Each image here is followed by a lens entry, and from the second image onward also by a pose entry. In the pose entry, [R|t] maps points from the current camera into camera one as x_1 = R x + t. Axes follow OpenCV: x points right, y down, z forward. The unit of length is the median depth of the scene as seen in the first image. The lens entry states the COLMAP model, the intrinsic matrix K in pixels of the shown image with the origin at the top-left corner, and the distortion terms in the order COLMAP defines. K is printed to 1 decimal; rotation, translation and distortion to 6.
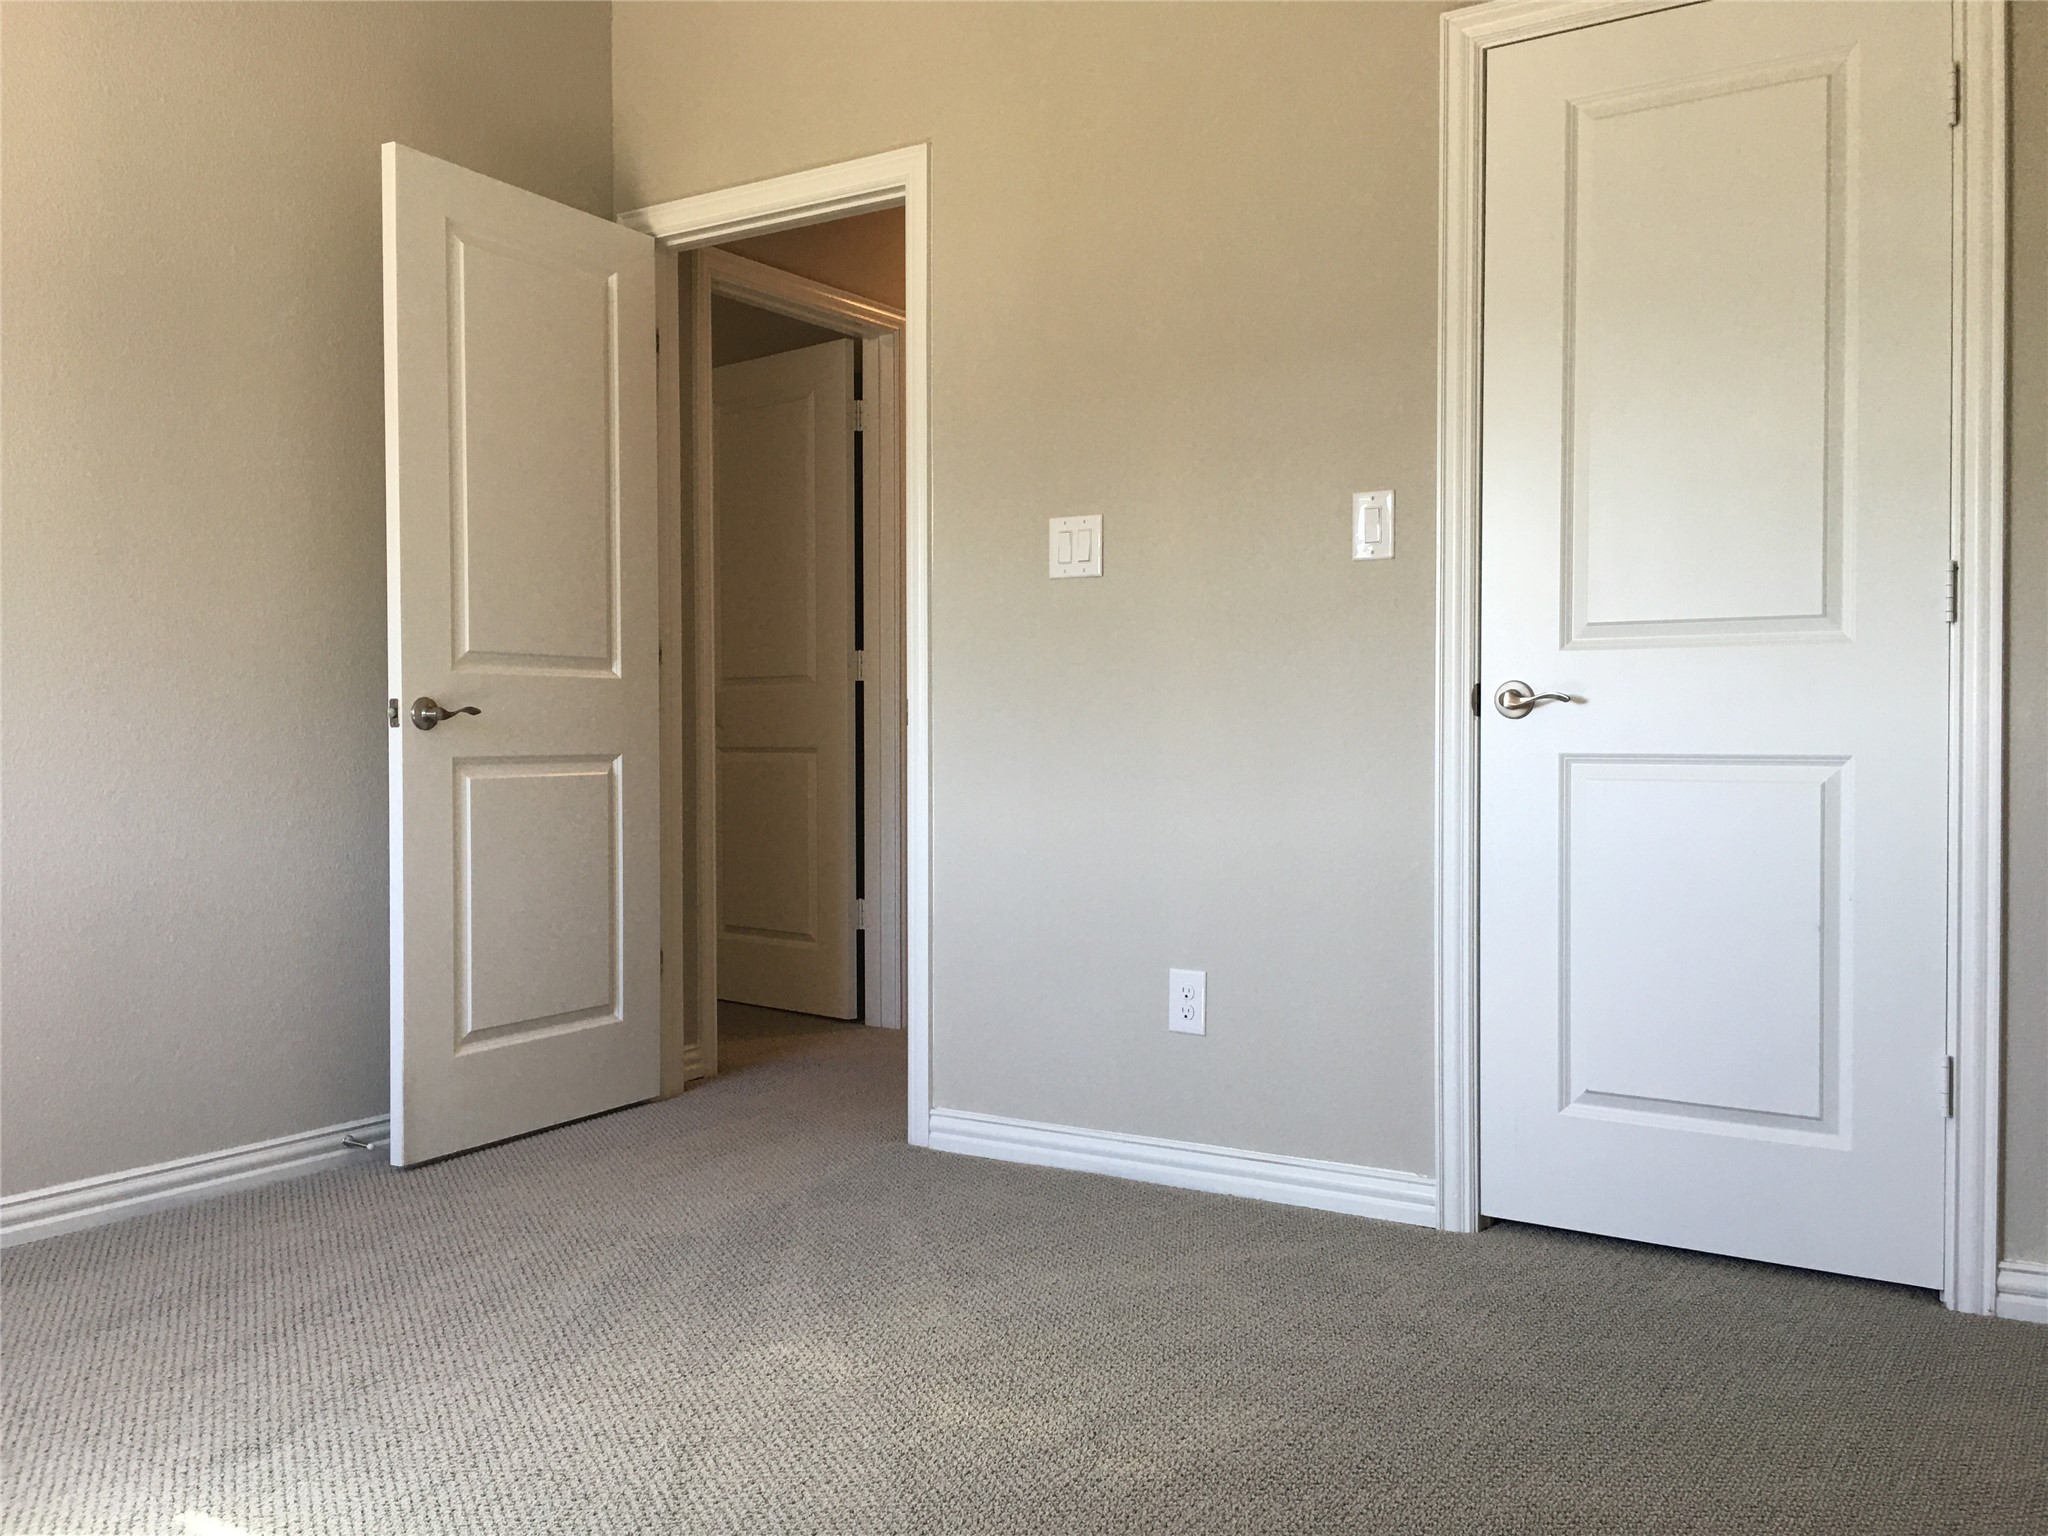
lens RADIAL K [[1751.3, 0, 1029.3], [0, 1751.3, 764.3], [0, 0, 1]] dist [0.074424, -0.105762]
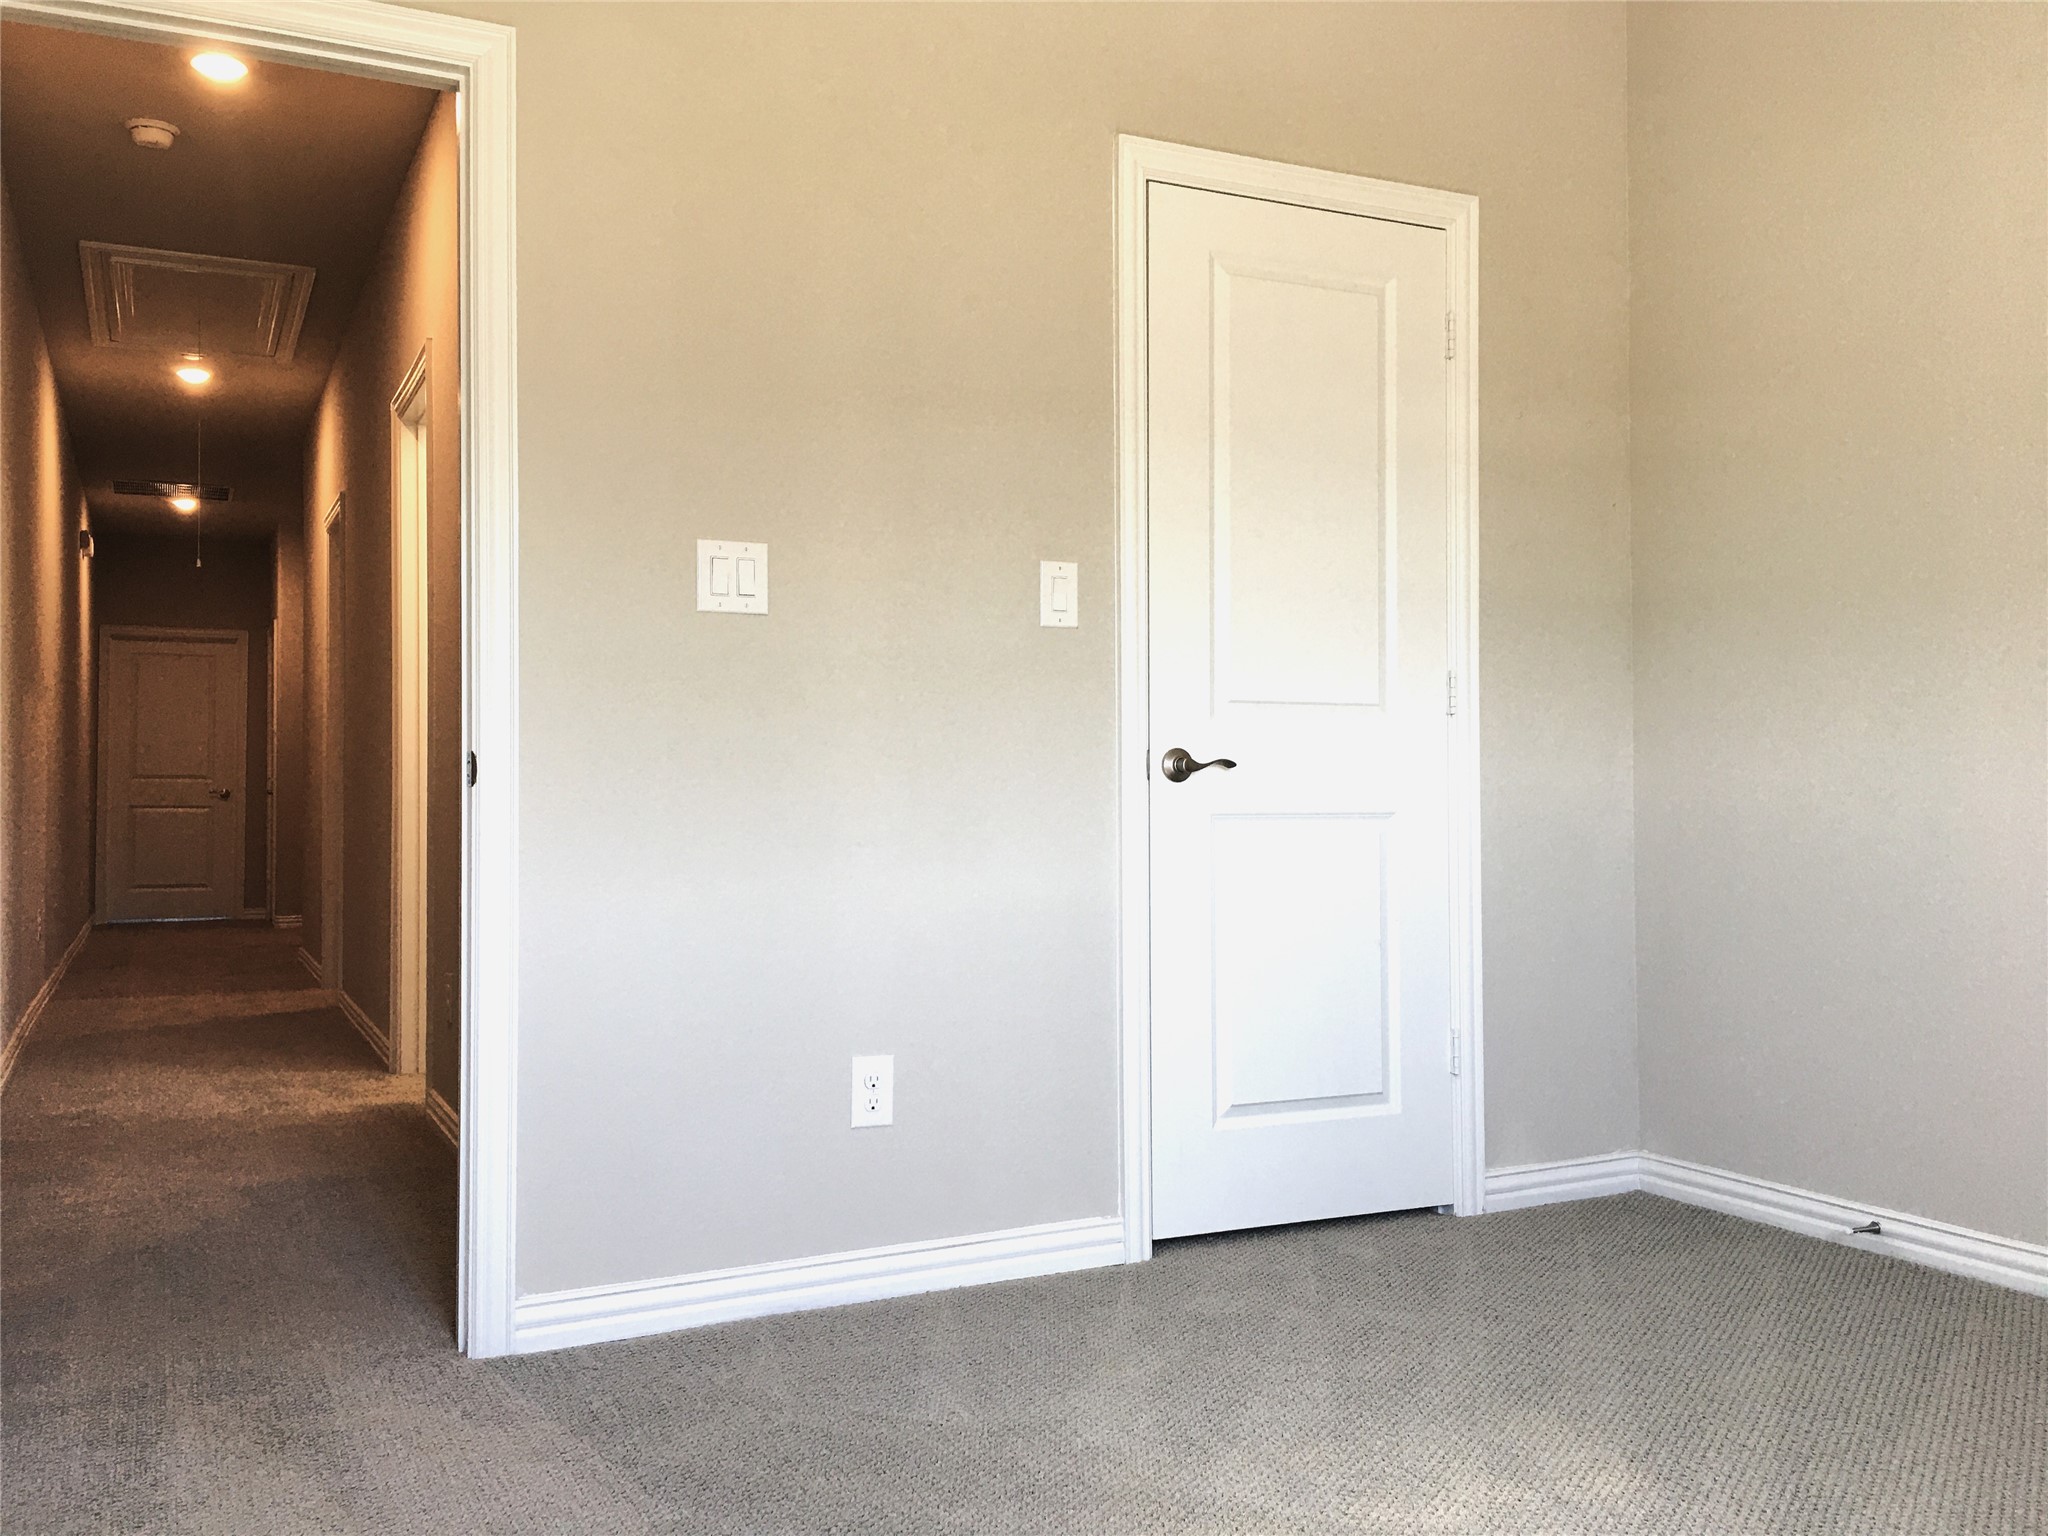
lens RADIAL K [[1751.3, 0, 1024.9], [0, 1751.3, 761.1], [0, 0, 1]] dist [0.074424, -0.105762]
pose [[0.507227, 0.016476, 0.861655, -0.708267], [0.019834, 0.999329, -0.030784, -0.006664], [-0.861584, 0.032704, 0.506560, 0.503105]]
